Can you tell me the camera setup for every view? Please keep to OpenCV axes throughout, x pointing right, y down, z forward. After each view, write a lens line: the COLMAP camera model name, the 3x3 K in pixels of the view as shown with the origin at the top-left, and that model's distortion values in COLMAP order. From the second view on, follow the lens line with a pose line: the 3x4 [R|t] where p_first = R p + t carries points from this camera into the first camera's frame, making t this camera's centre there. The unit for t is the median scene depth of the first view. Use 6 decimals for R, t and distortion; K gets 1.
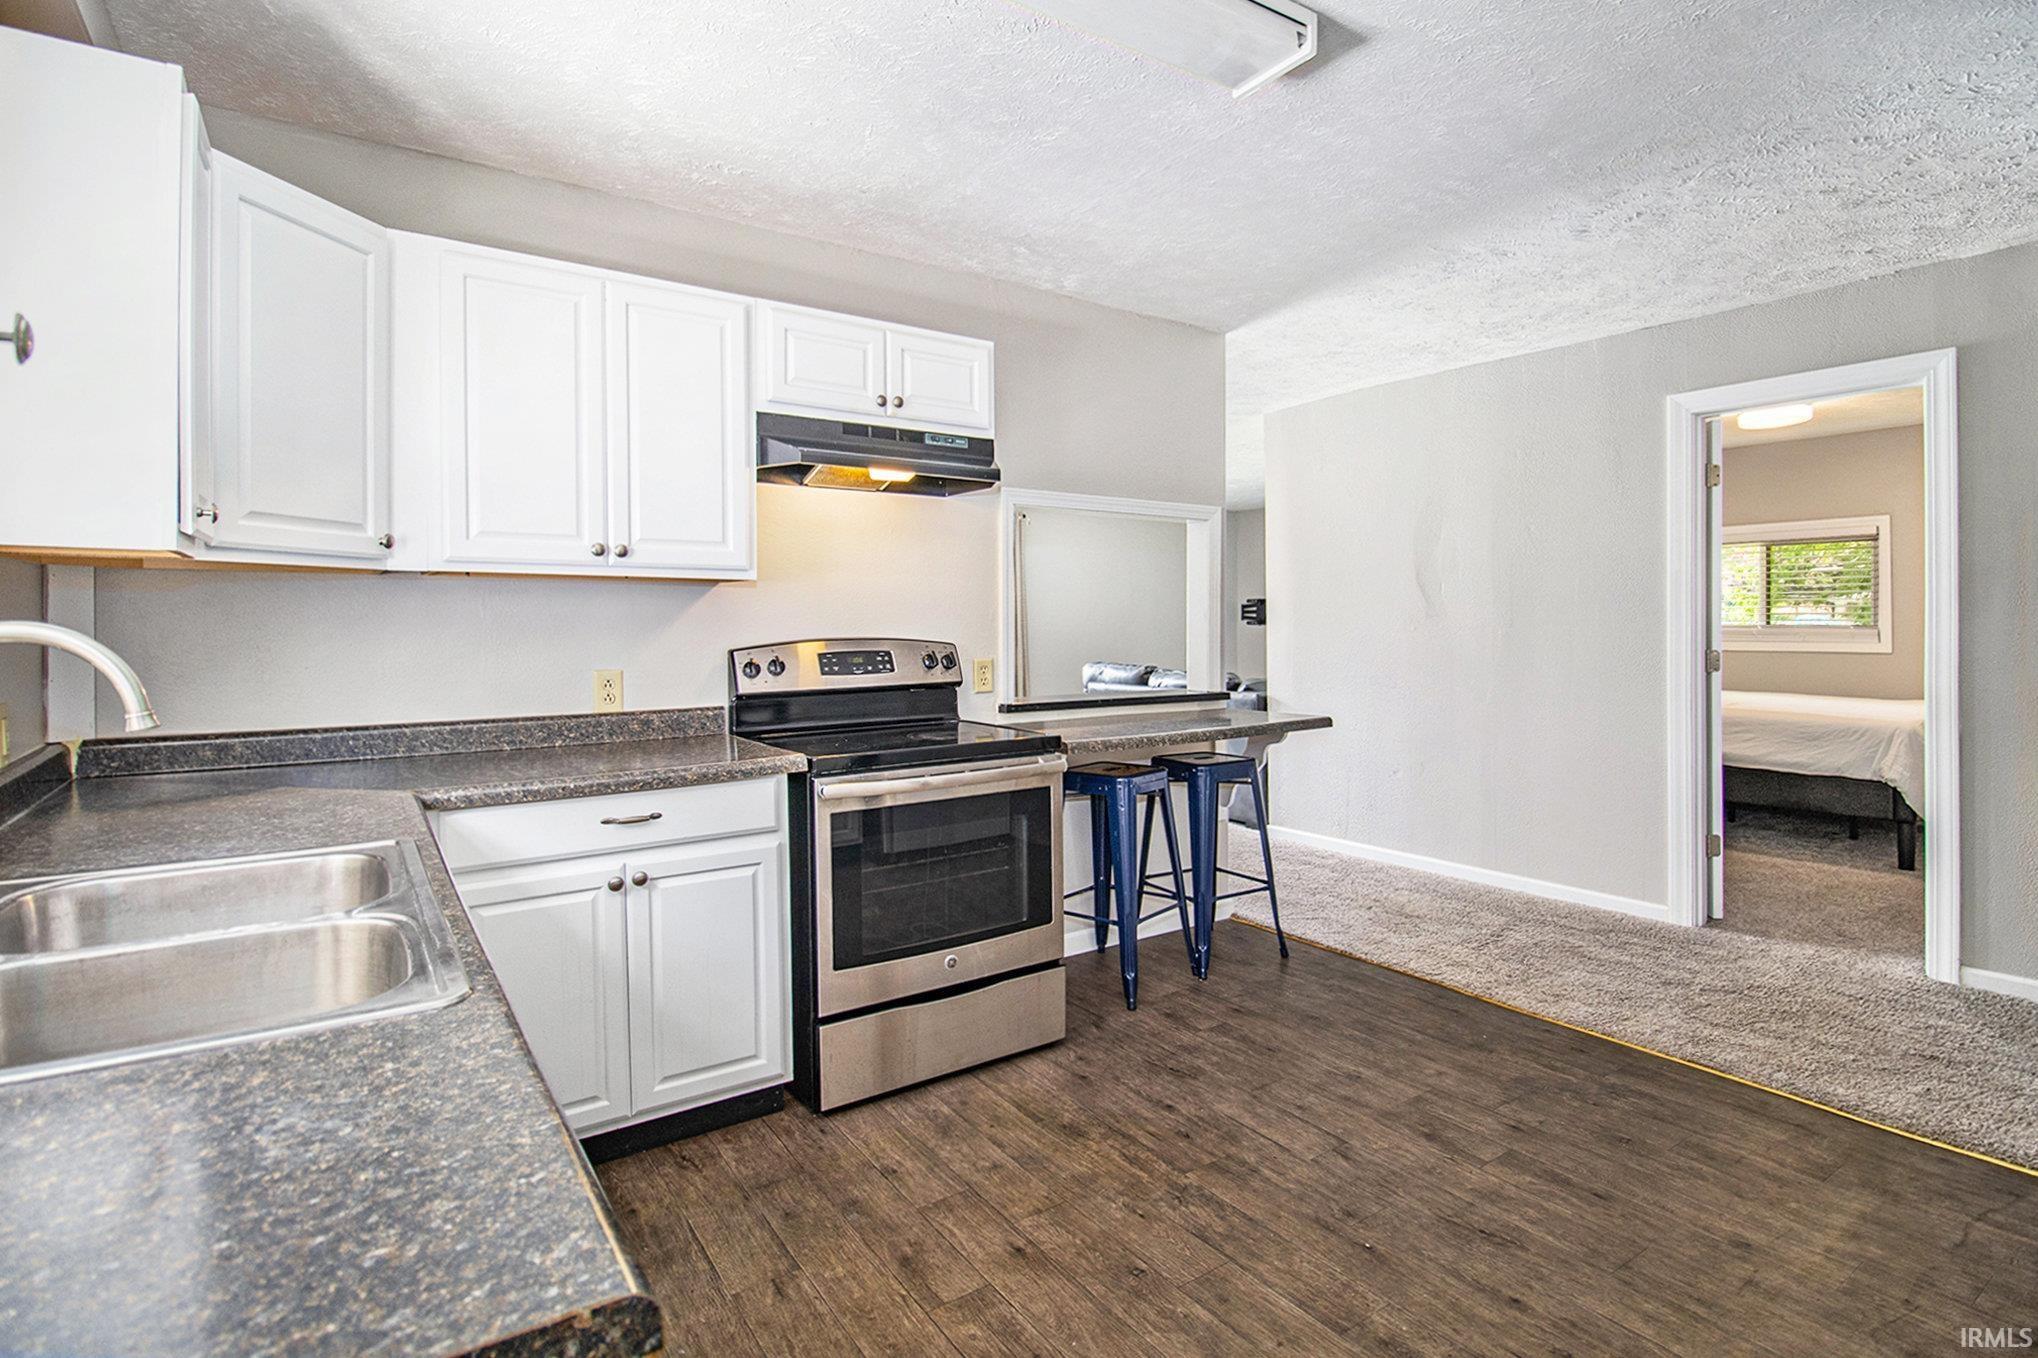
lens RADIAL K [[978.7, 0, 1072.8], [0, 978.7, 631.1], [0, 0, 1]] dist [-0.001899, -0.001358]
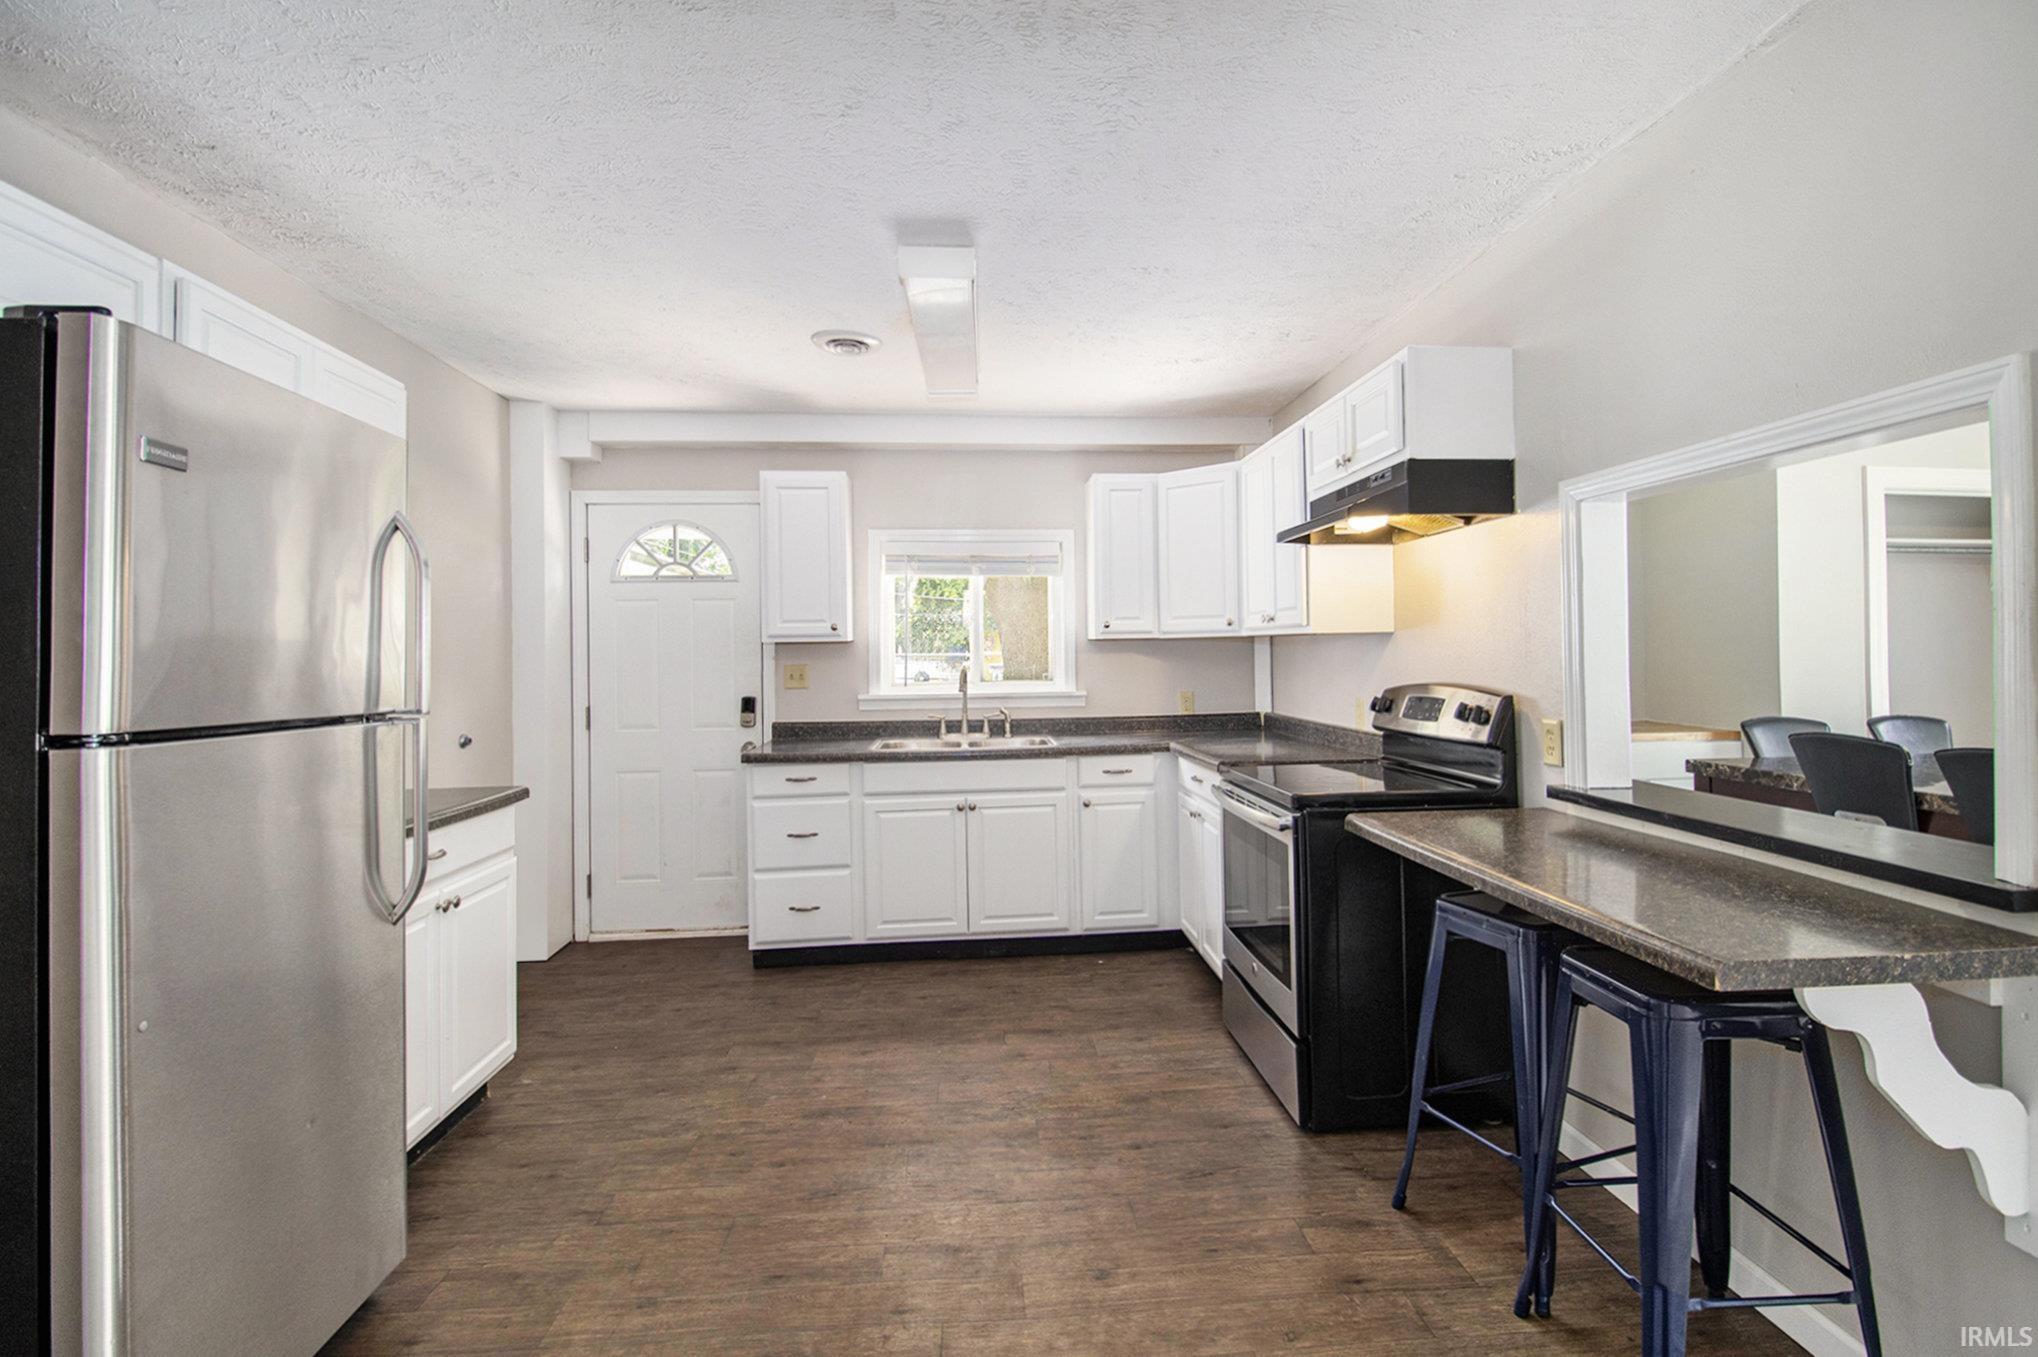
lens RADIAL K [[978.7, 0, 1026.1], [0, 978.7, 664.8], [0, 0, 1]] dist [-0.001899, -0.001358]
pose [[-0.531141, 0.012076, -0.847198, 1.130305], [0.009960, 0.999918, 0.008009, -0.032525], [0.847225, -0.004184, -0.531218, 1.598556]]
